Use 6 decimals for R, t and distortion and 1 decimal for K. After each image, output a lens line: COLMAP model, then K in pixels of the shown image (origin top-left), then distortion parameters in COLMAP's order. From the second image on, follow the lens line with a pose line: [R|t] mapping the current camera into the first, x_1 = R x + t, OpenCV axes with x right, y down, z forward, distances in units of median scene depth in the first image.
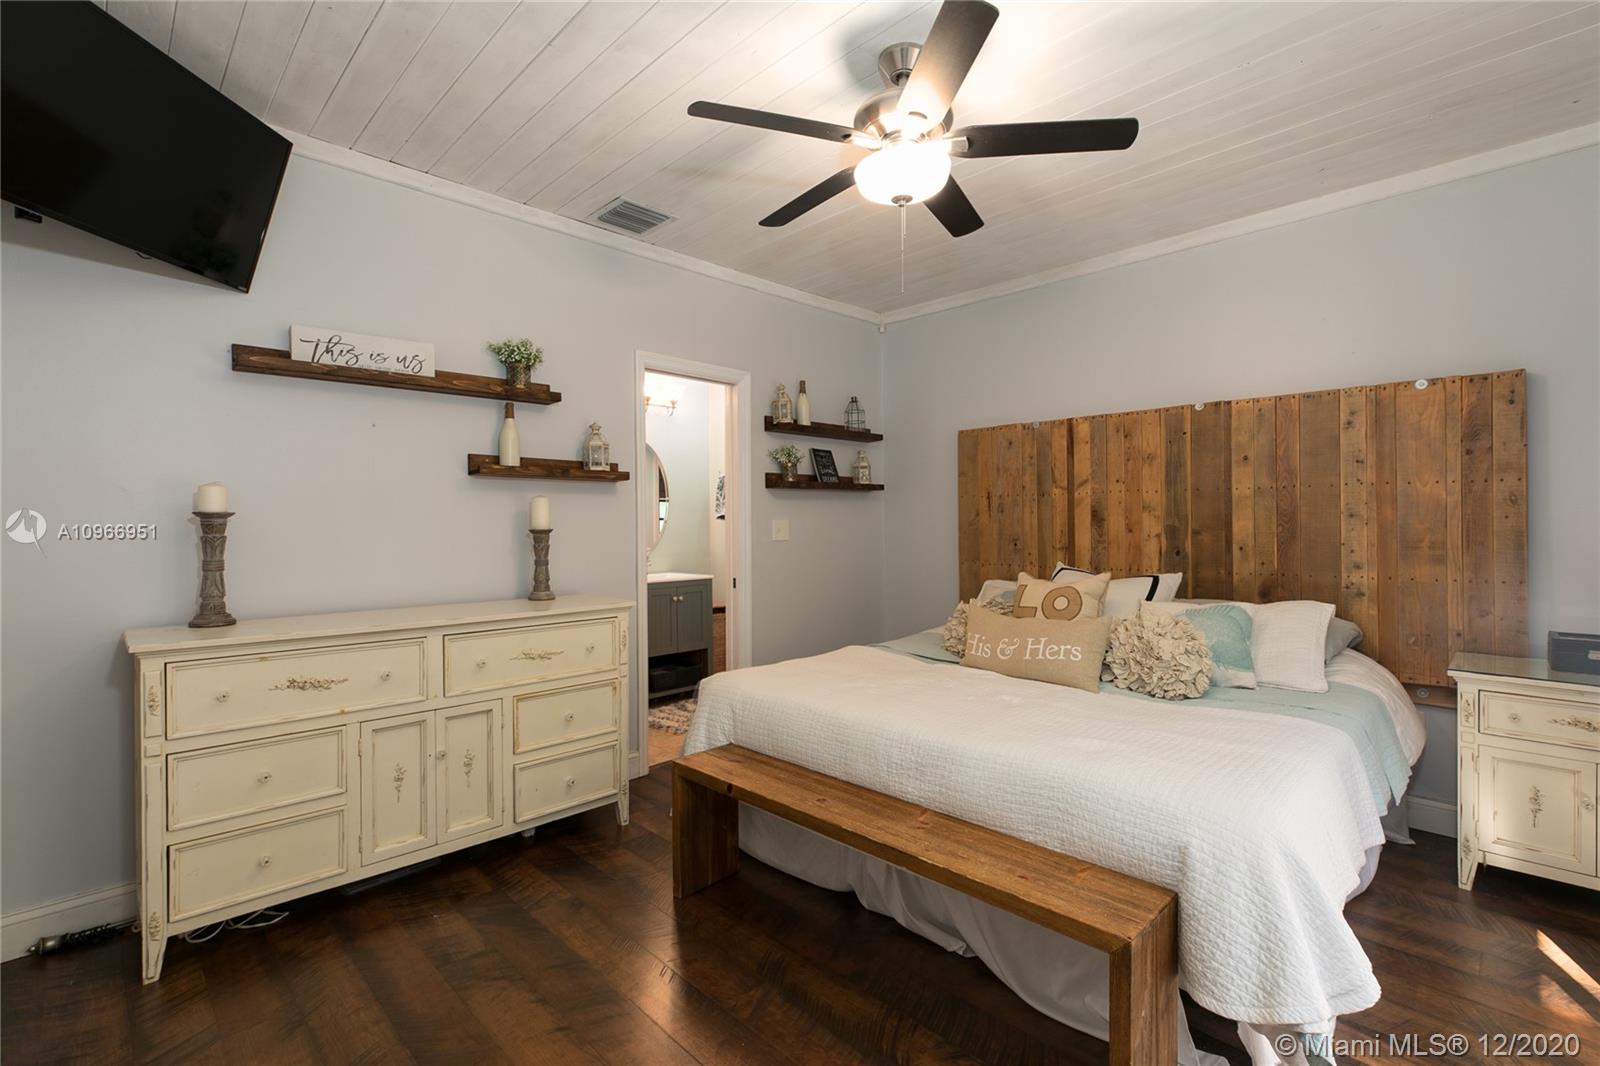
lens RADIAL K [[725.2, 0, 795.3], [0, 725.2, 530.8], [0, 0, 1]] dist [0.002491, 0.000097]
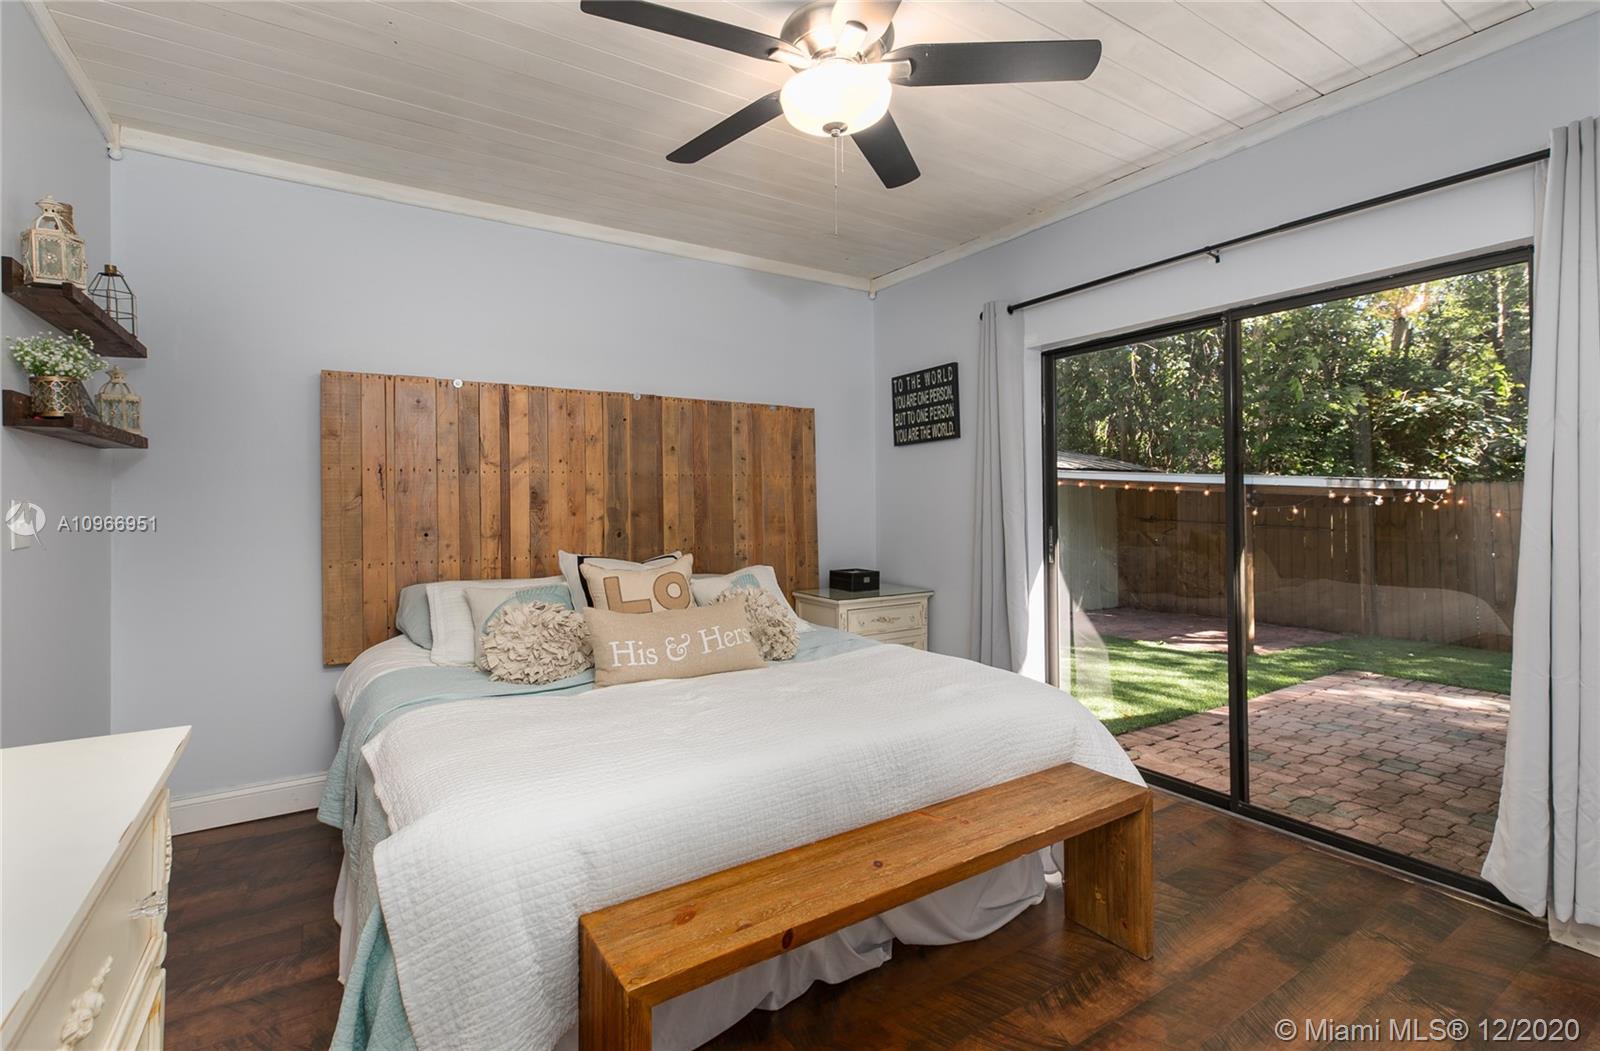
lens RADIAL K [[729.8, 0, 794.1], [0, 729.8, 497.8], [0, 0, 1]] dist [0.003207, 0.000151]
pose [[0.202426, 0.009174, 0.979255, -0.463274], [0.016228, 0.999787, -0.012721, -0.004679], [-0.979163, 0.018466, 0.202234, 0.577818]]
